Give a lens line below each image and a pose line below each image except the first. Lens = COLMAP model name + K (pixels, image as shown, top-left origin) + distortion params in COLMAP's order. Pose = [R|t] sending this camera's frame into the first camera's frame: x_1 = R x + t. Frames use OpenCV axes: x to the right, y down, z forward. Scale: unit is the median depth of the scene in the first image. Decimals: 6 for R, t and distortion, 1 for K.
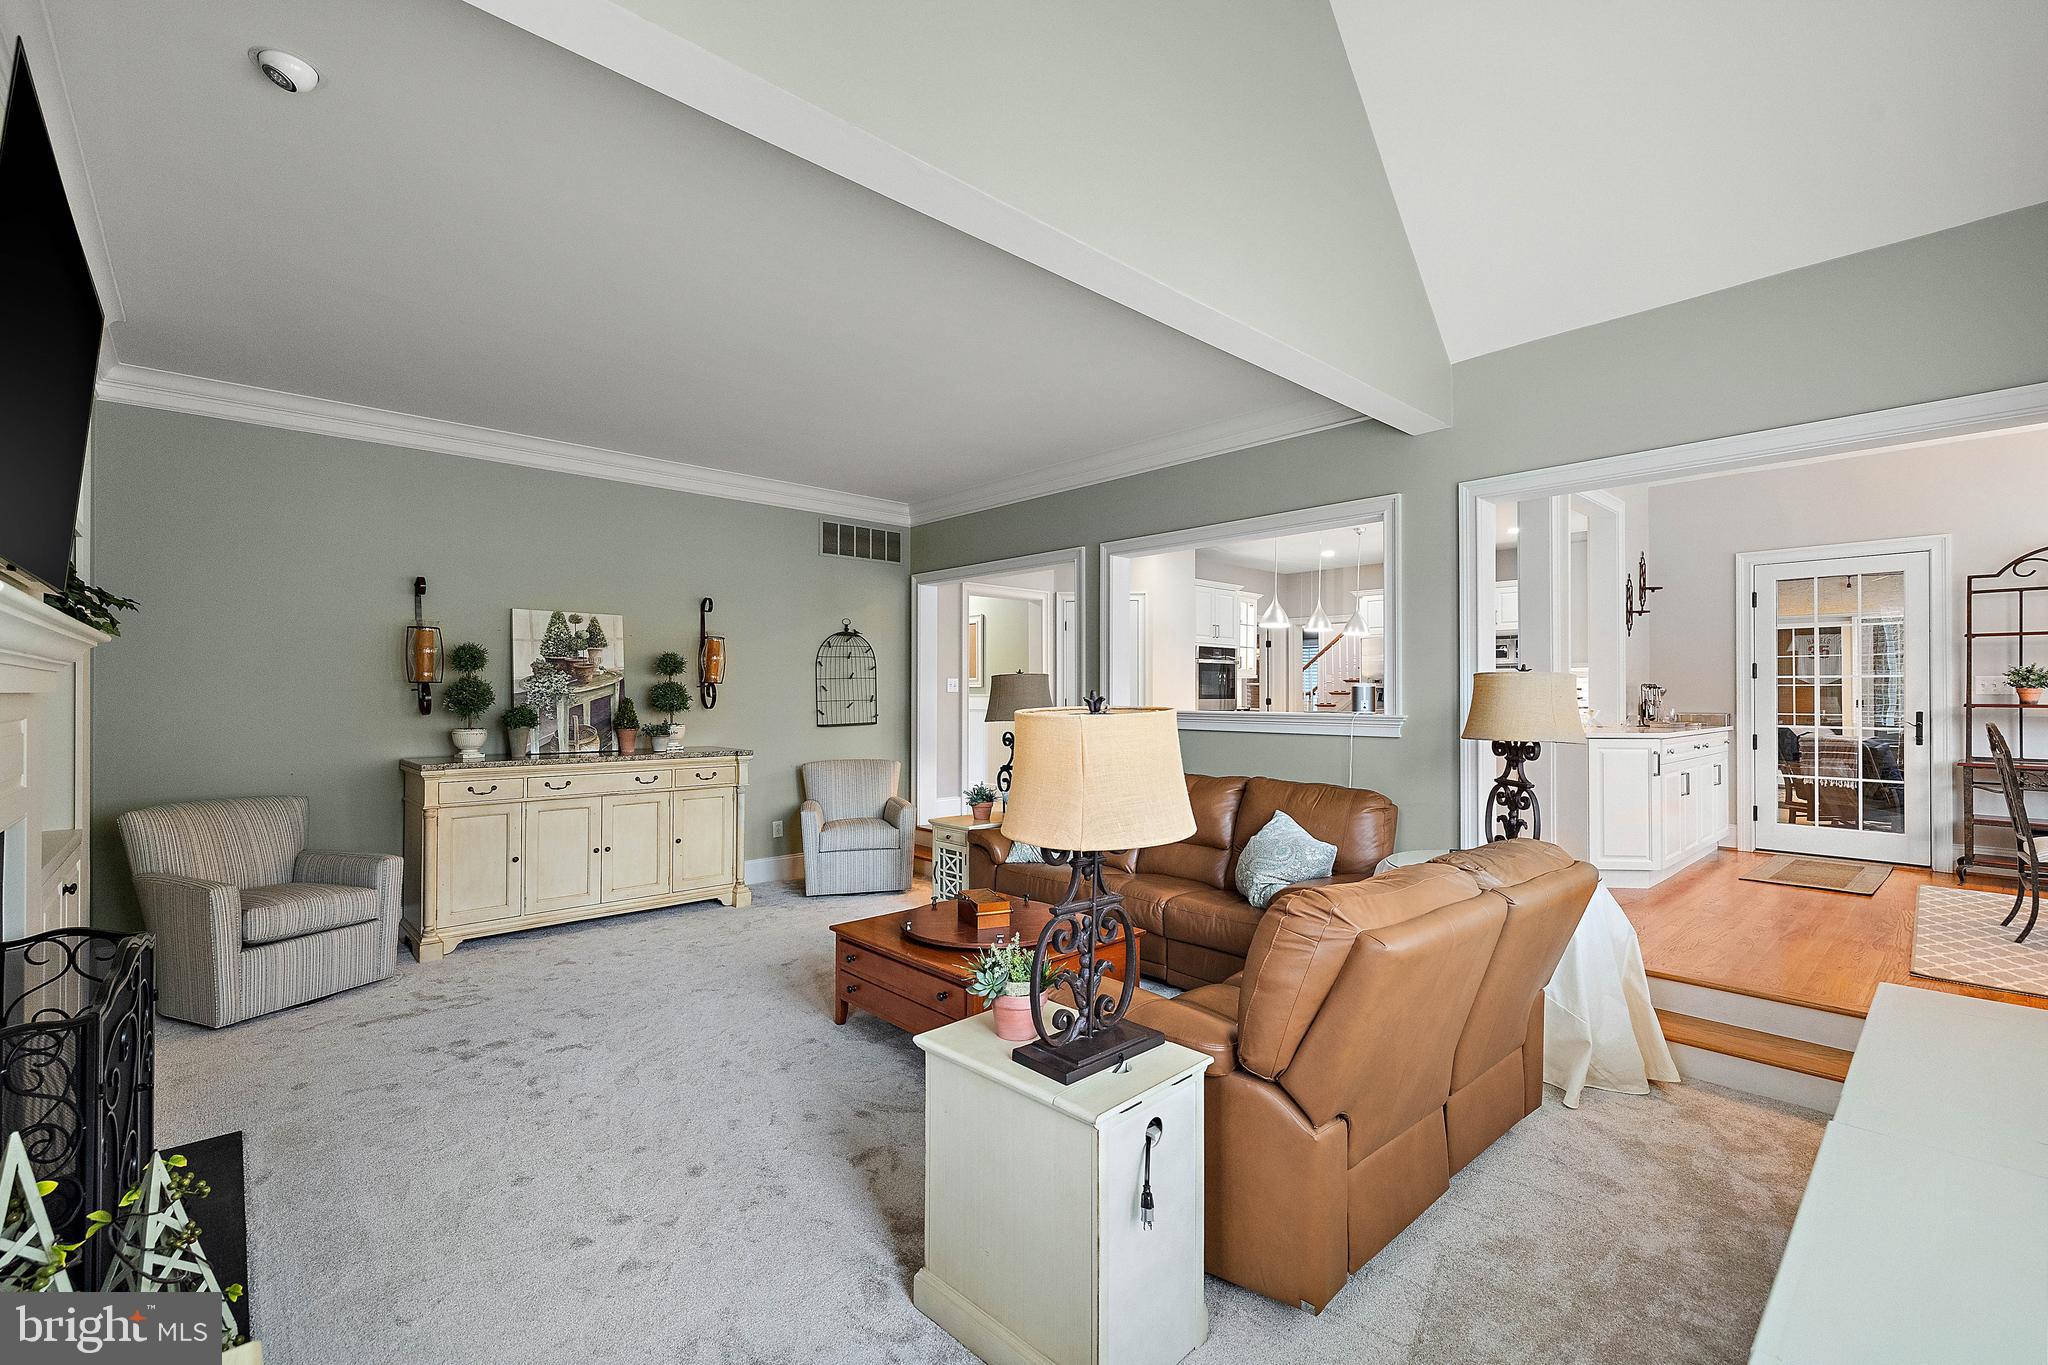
lens RADIAL K [[862.7, 0, 1017.3], [0, 862.7, 686.8], [0, 0, 1]] dist [-0.001141, -0.000415]
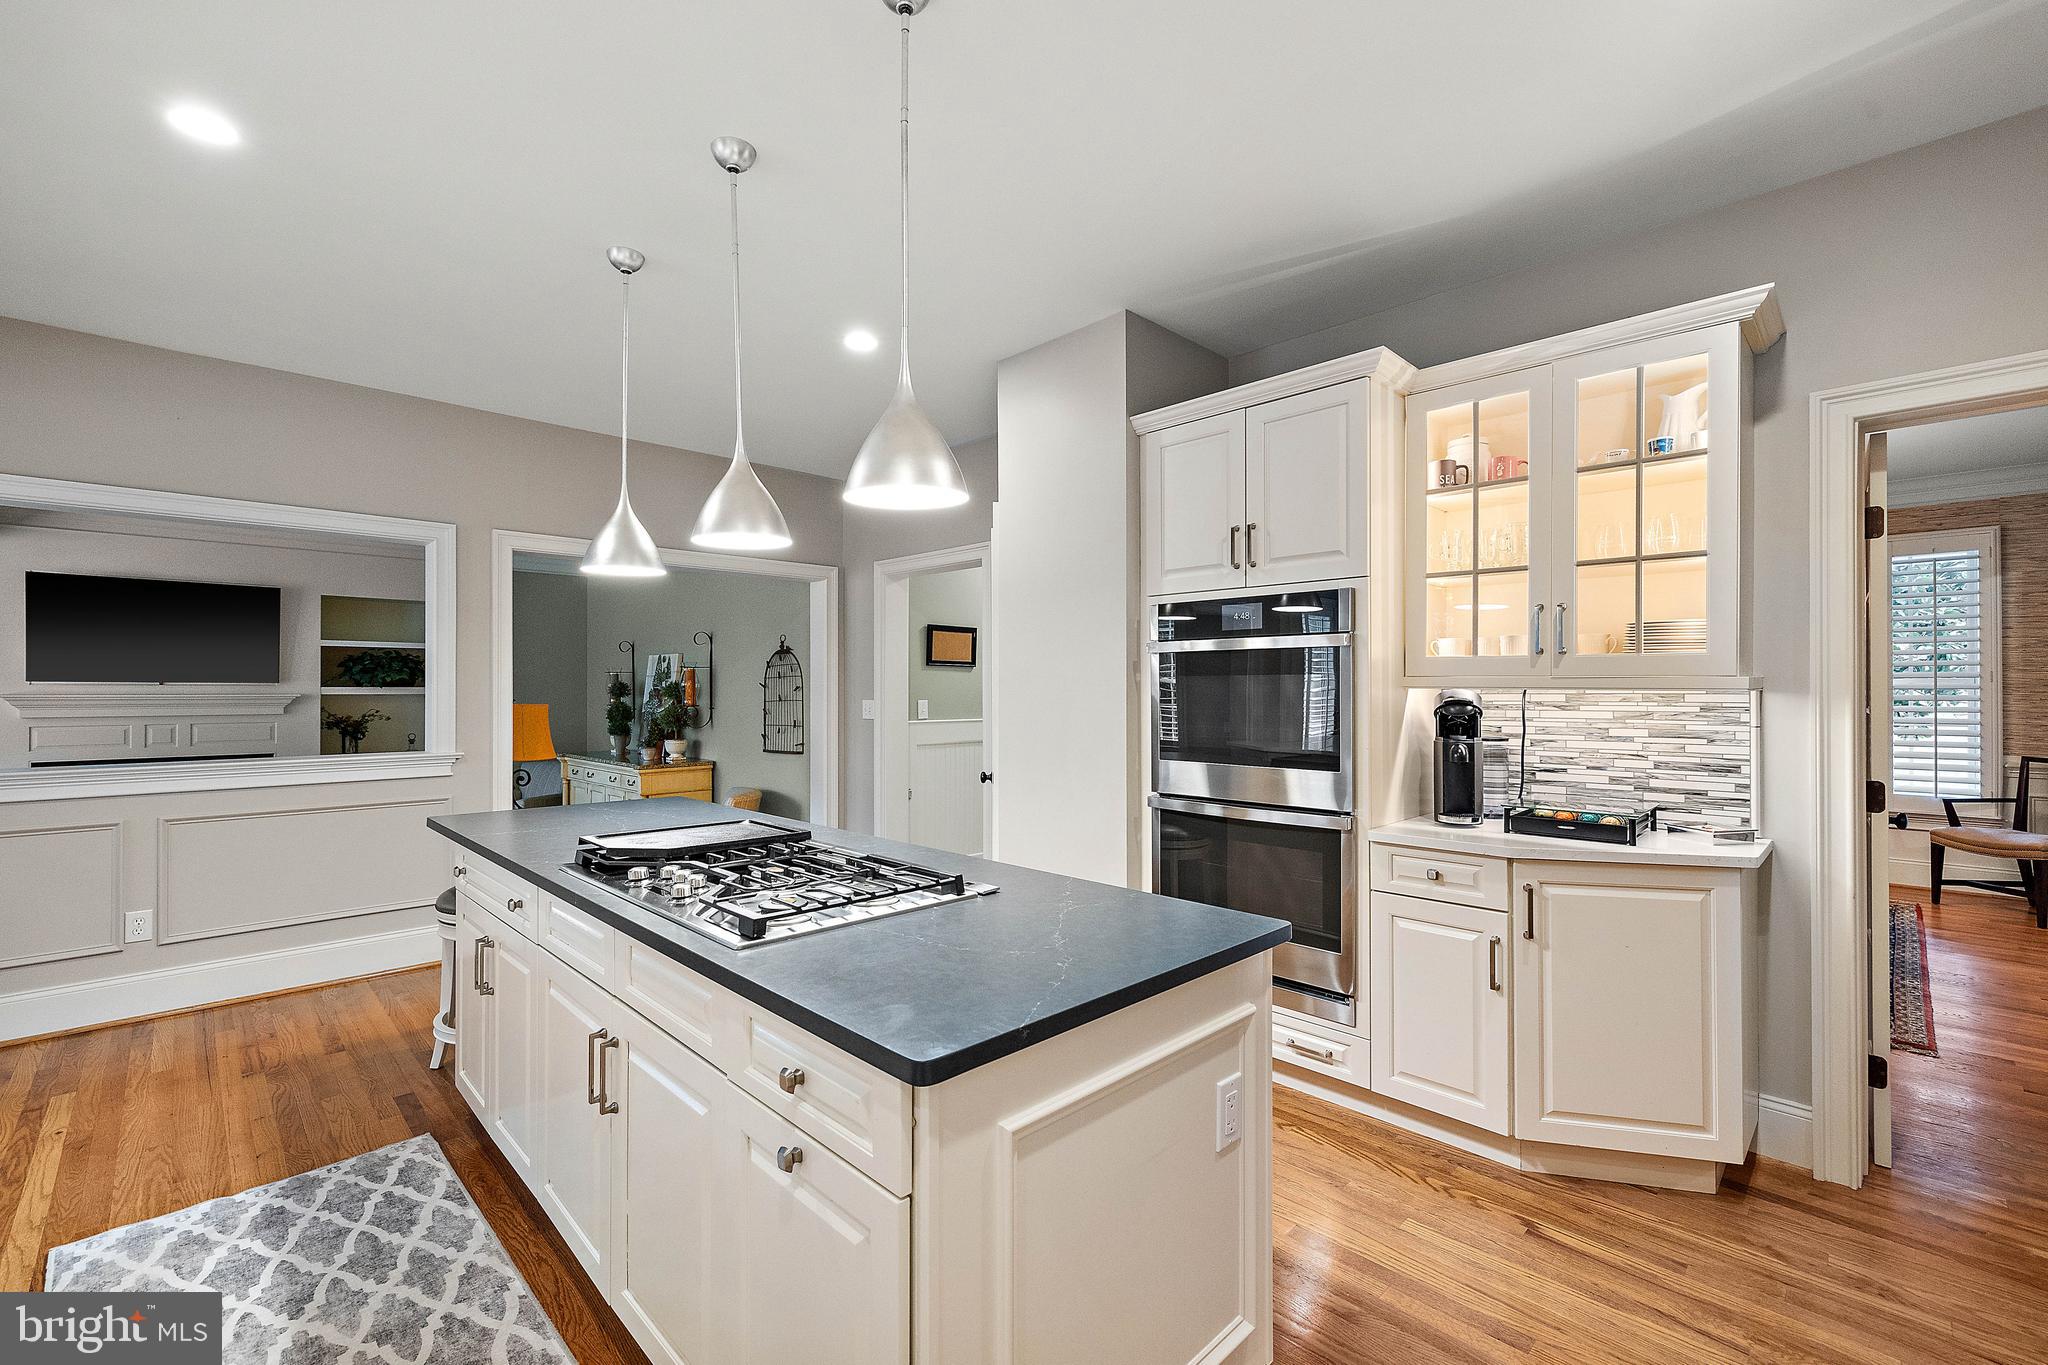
lens RADIAL K [[862.7, 0, 1016.0], [0, 862.7, 688.2], [0, 0, 1]] dist [-0.001141, -0.000415]
pose [[0.038158, -0.004198, -0.999263, 0.713840], [0.008764, 0.999954, -0.003866, -0.017269], [0.999233, -0.008610, 0.038193, 1.210247]]
